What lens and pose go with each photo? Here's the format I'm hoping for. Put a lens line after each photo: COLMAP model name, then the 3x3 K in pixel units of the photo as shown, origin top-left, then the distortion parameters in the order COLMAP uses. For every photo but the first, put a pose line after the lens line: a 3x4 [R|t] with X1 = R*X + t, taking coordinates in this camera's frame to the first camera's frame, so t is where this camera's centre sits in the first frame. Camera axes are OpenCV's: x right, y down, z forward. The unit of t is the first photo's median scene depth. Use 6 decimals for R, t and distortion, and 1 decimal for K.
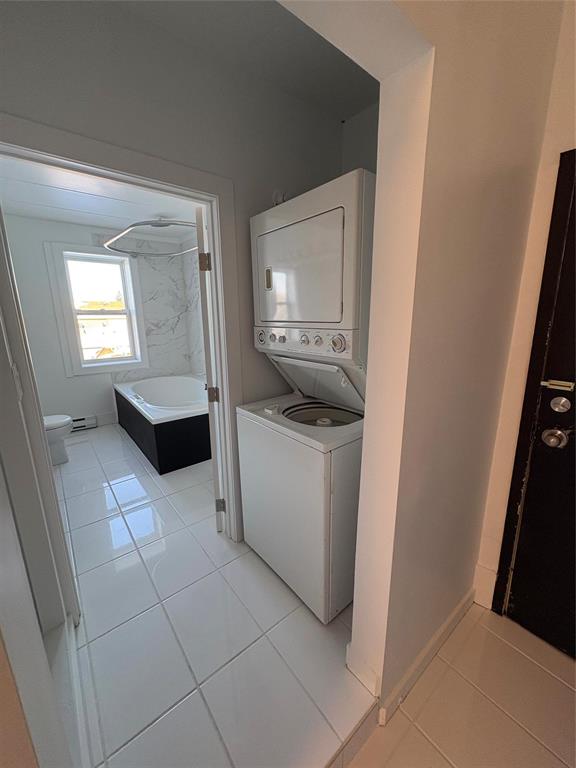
lens RADIAL K [[305.4, 0, 287.5], [0, 305.4, 381.7], [0, 0, 1]] dist [0.002143, 0.000115]
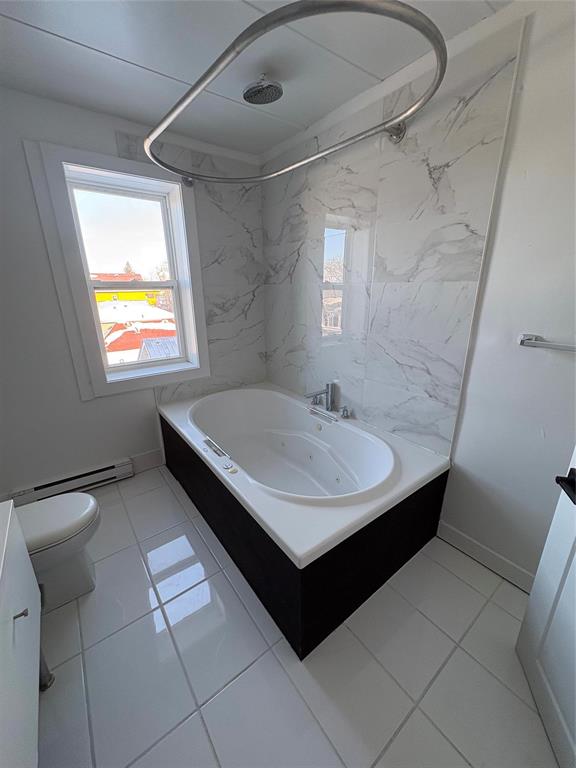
lens RADIAL K [[305.4, 0, 288.4], [0, 305.4, 382.3], [0, 0, 1]] dist [0.002143, 0.000115]
pose [[0.999594, 0.009096, -0.027018, -0.288376], [-0.006828, 0.996536, 0.082876, -0.089481], [0.027678, -0.082658, 0.996194, 0.398769]]
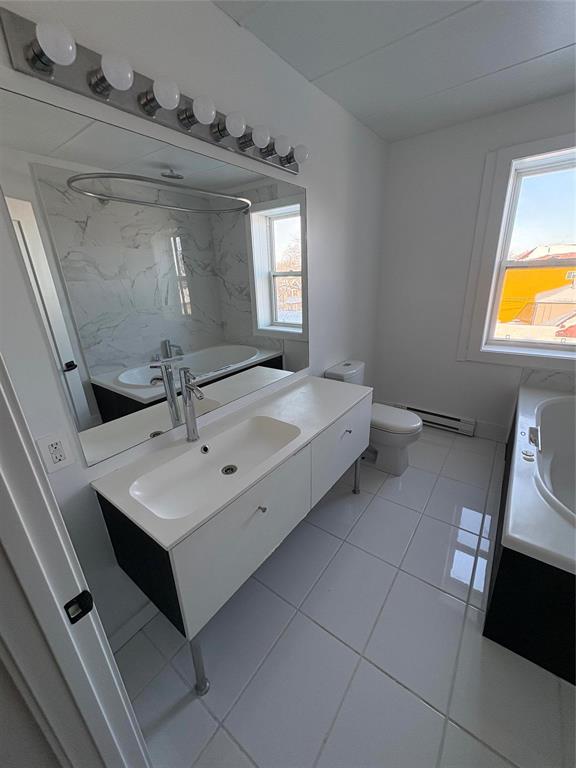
lens RADIAL K [[305.4, 0, 292.1], [0, 305.4, 382.4], [0, 0, 1]] dist [0.002143, 0.000115]
pose [[0.261331, 0.318493, -0.911191, -0.131567], [-0.182998, 0.943223, 0.277205, -0.084101], [0.947744, 0.094304, 0.304776, 0.374937]]
